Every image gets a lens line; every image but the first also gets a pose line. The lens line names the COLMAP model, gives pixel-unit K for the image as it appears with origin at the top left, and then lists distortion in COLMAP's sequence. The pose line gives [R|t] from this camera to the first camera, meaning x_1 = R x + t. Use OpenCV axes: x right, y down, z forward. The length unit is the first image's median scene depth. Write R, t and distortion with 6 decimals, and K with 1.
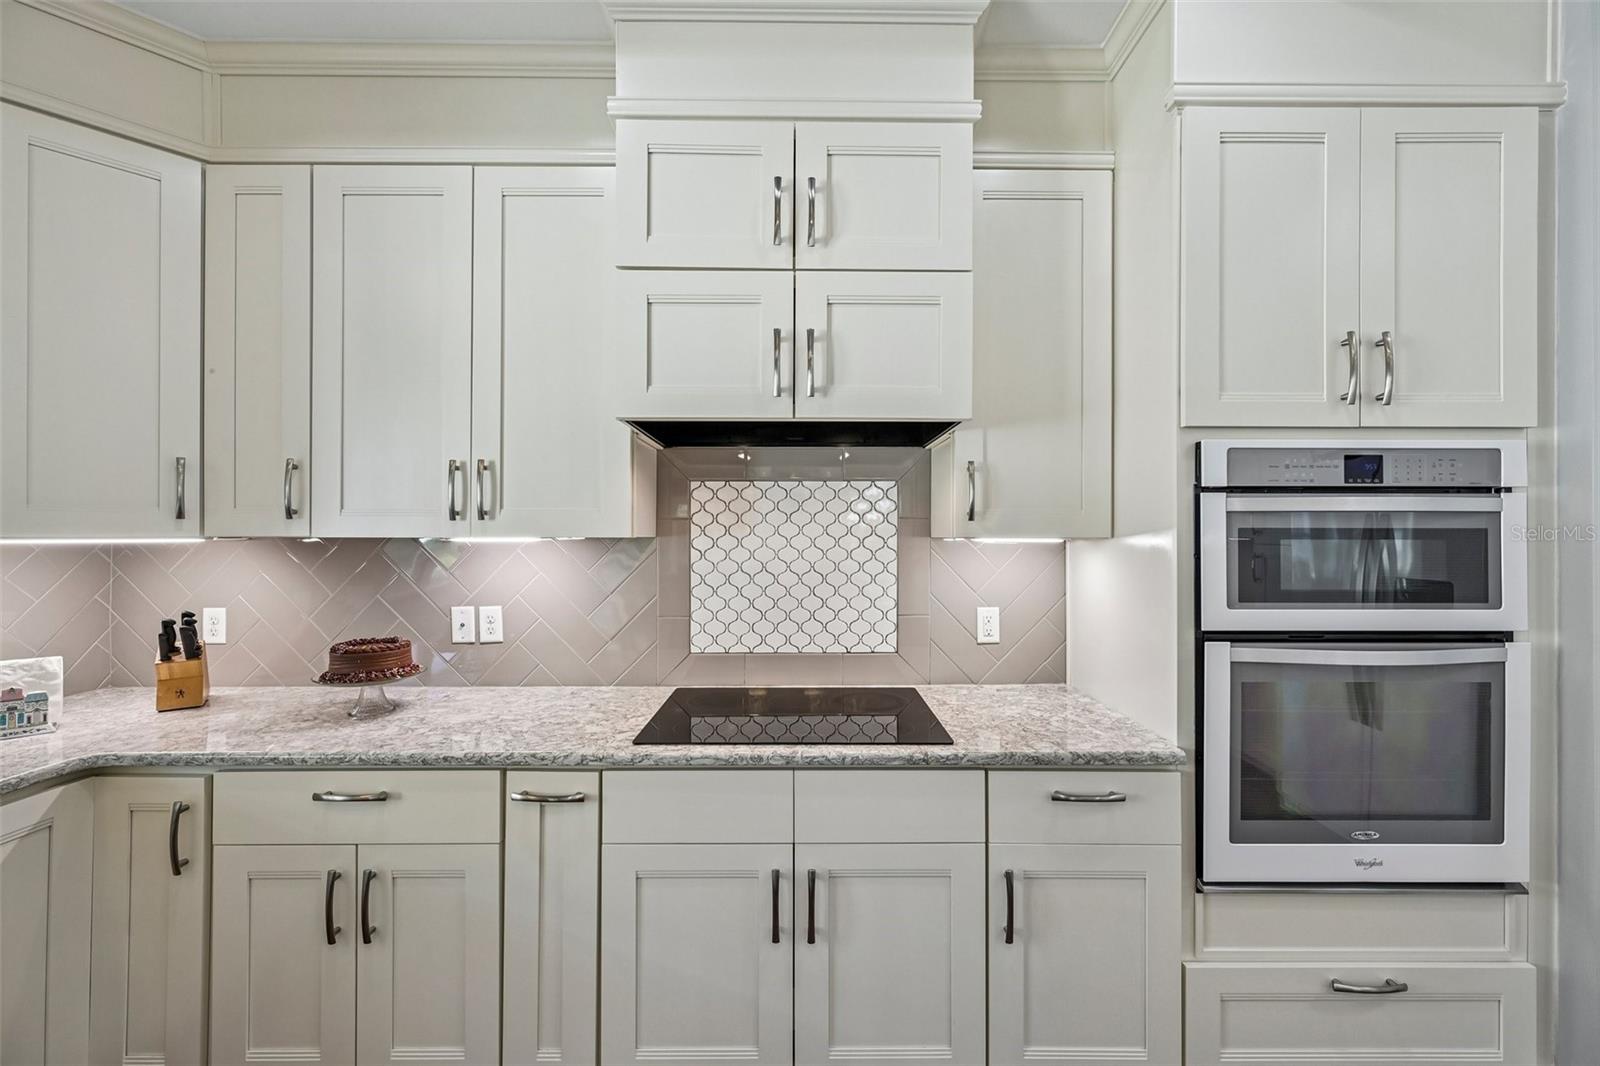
lens RADIAL K [[631.2, 0, 799.6], [0, 631.2, 533.9], [0, 0, 1]] dist [-0.000047, 0.000153]
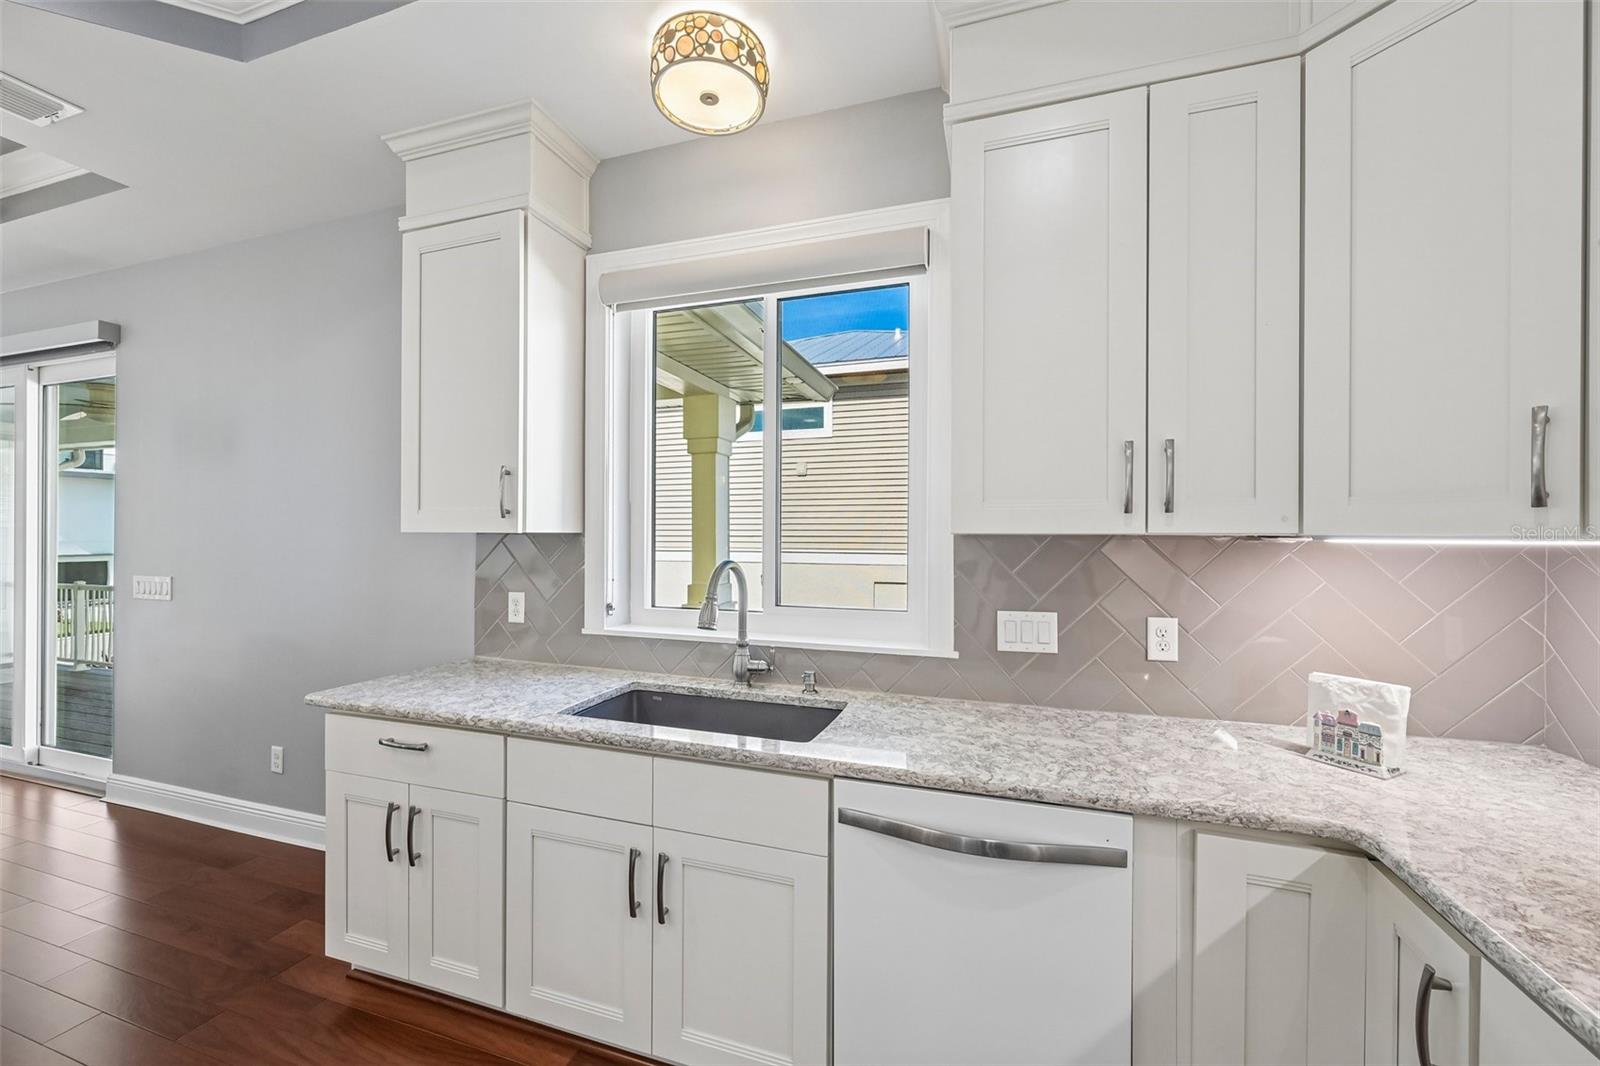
lens RADIAL K [[631.2, 0, 801.2], [0, 631.2, 534.1], [0, 0, 1]] dist [-0.000047, 0.000153]
pose [[-0.320186, -0.001297, -0.947354, -0.175467], [-0.001432, 0.999999, -0.000885, 0.004495], [0.947354, 0.001073, -0.320187, 0.523455]]
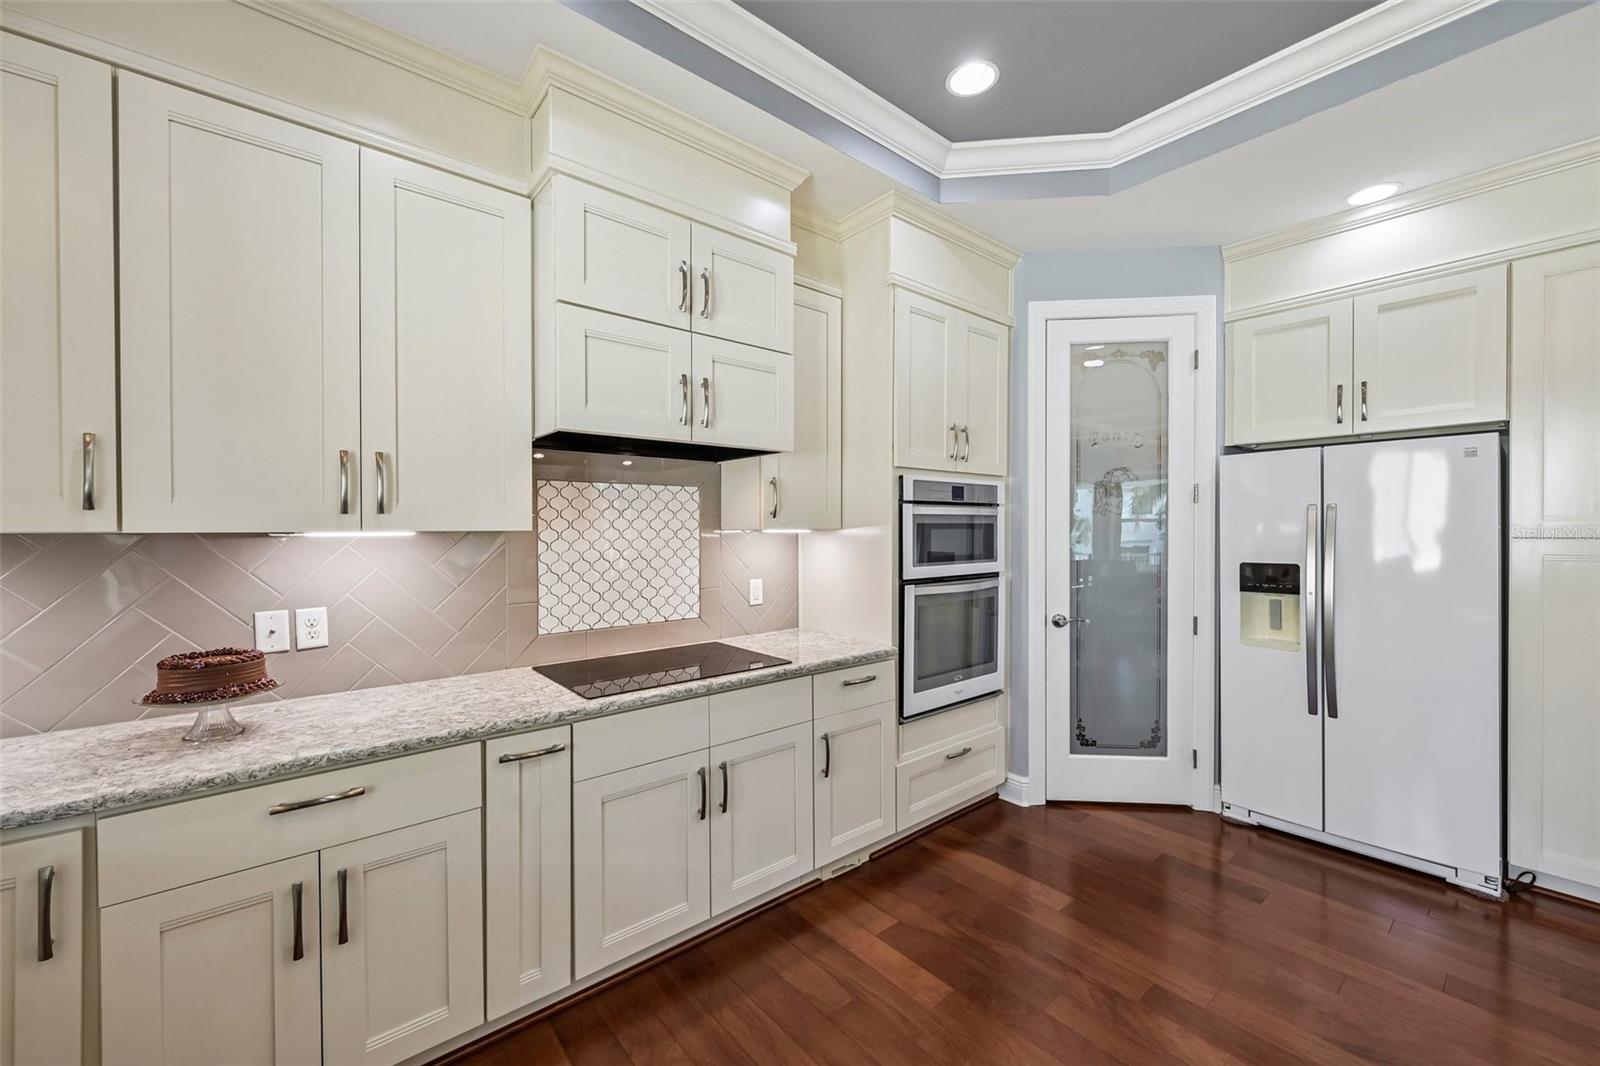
lens RADIAL K [[631.2, 0, 799.7], [0, 631.2, 536.0], [0, 0, 1]] dist [-0.000047, 0.000153]
pose [[0.768759, -0.011175, 0.639441, -0.643958], [0.003365, 0.999904, 0.013430, 0.001742], [-0.639529, -0.008173, 0.768723, -0.175493]]
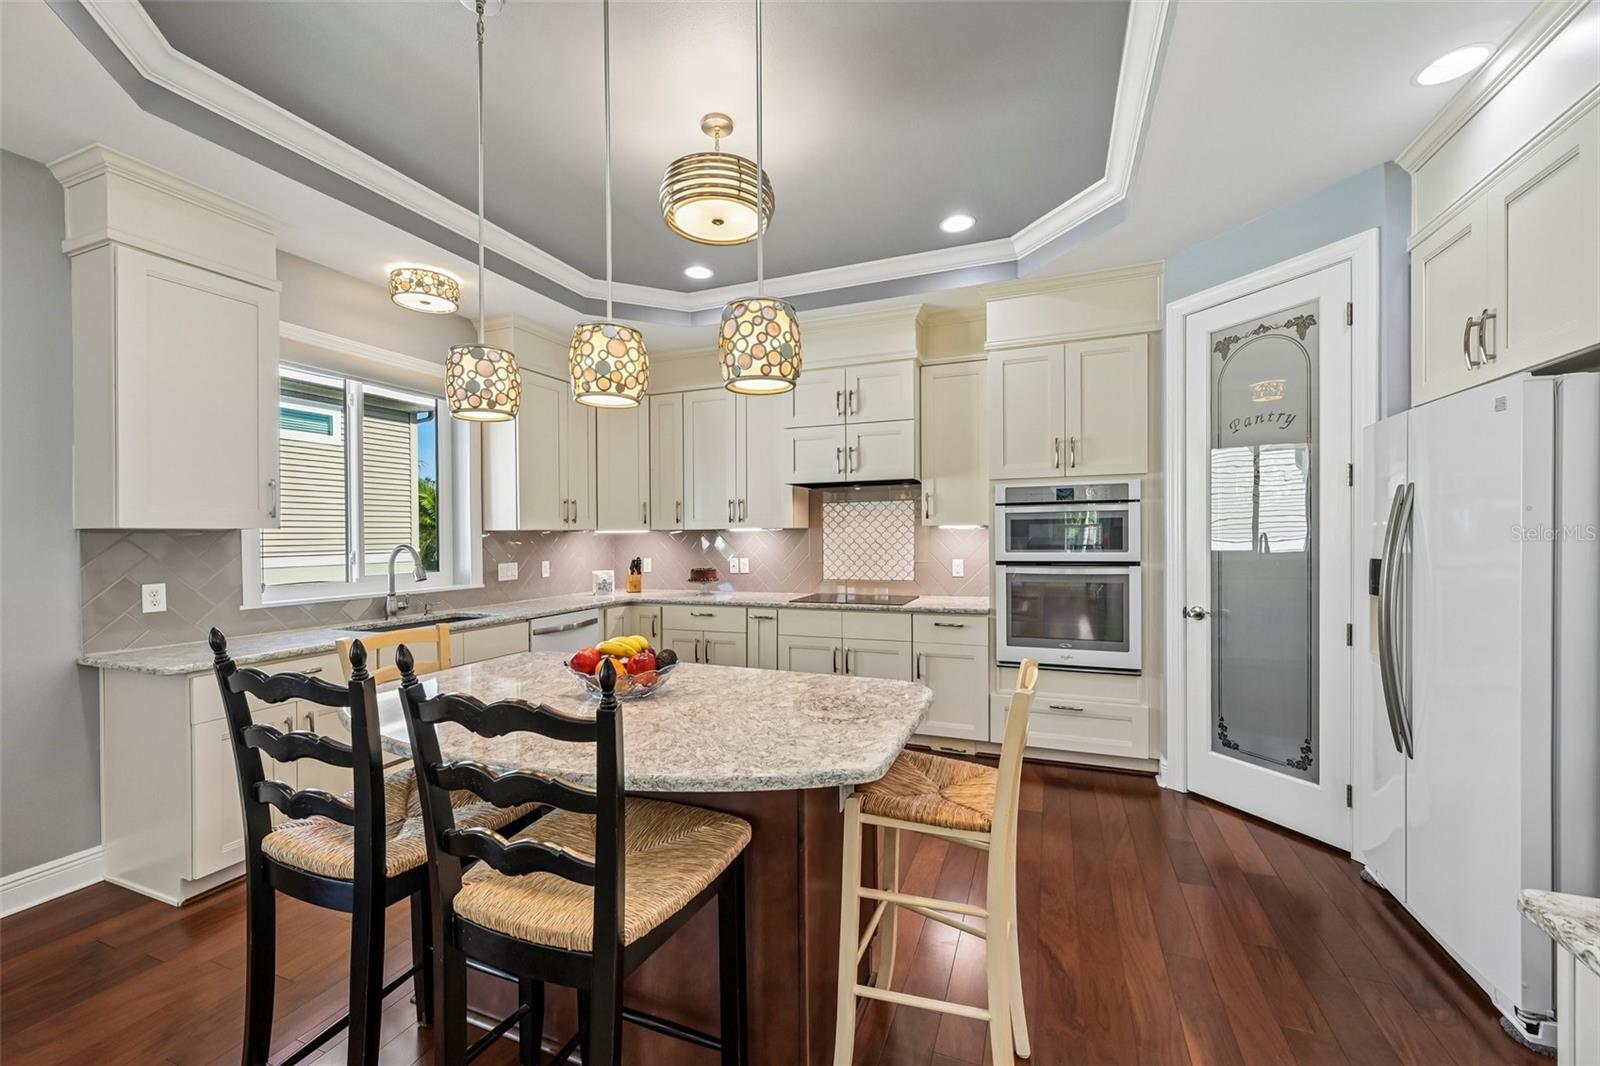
lens RADIAL K [[631.2, 0, 800.9], [0, 631.2, 538.4], [0, 0, 1]] dist [-0.000047, 0.000153]
pose [[0.928184, -0.008504, -0.372024, 0.728237], [0.011861, 0.999907, 0.006736, 0.032112], [0.371932, -0.010664, 0.928199, -1.381769]]
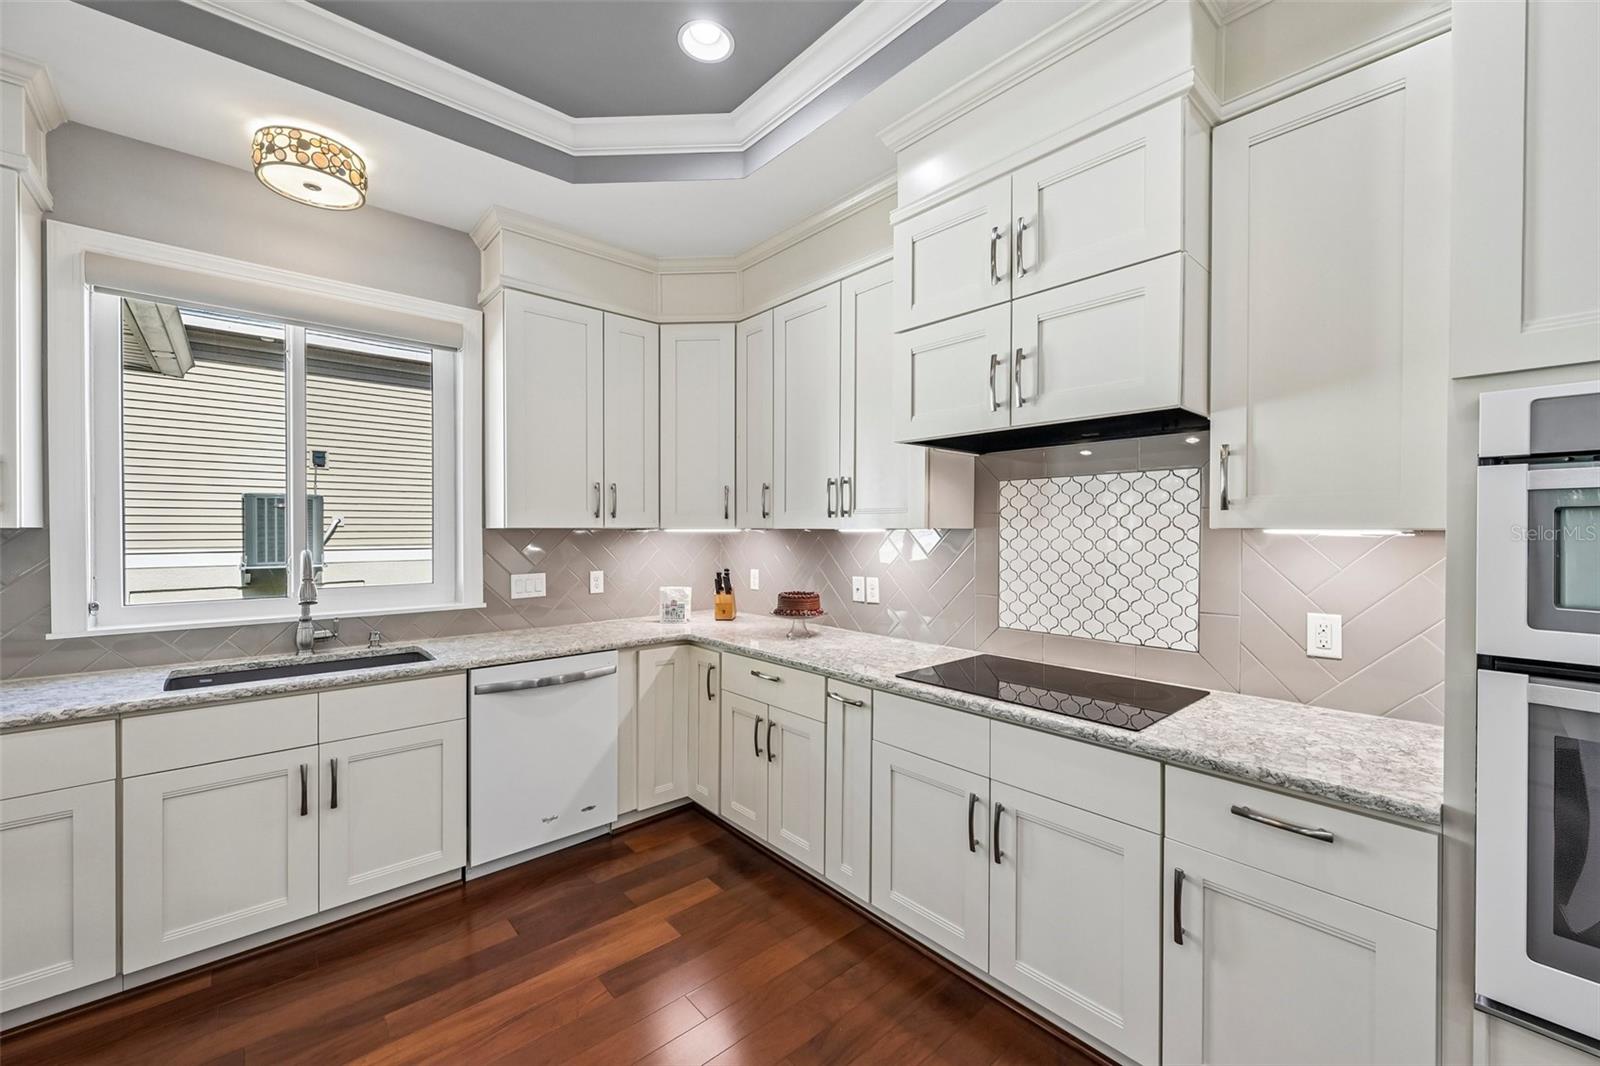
lens RADIAL K [[631.2, 0, 801.5], [0, 631.2, 534.8], [0, 0, 1]] dist [-0.000047, 0.000153]
pose [[0.659852, 0.006889, -0.751364, 0.572316], [0.001496, 0.999944, 0.010481, 0.004619], [0.751394, -0.008040, 0.659805, -0.066356]]
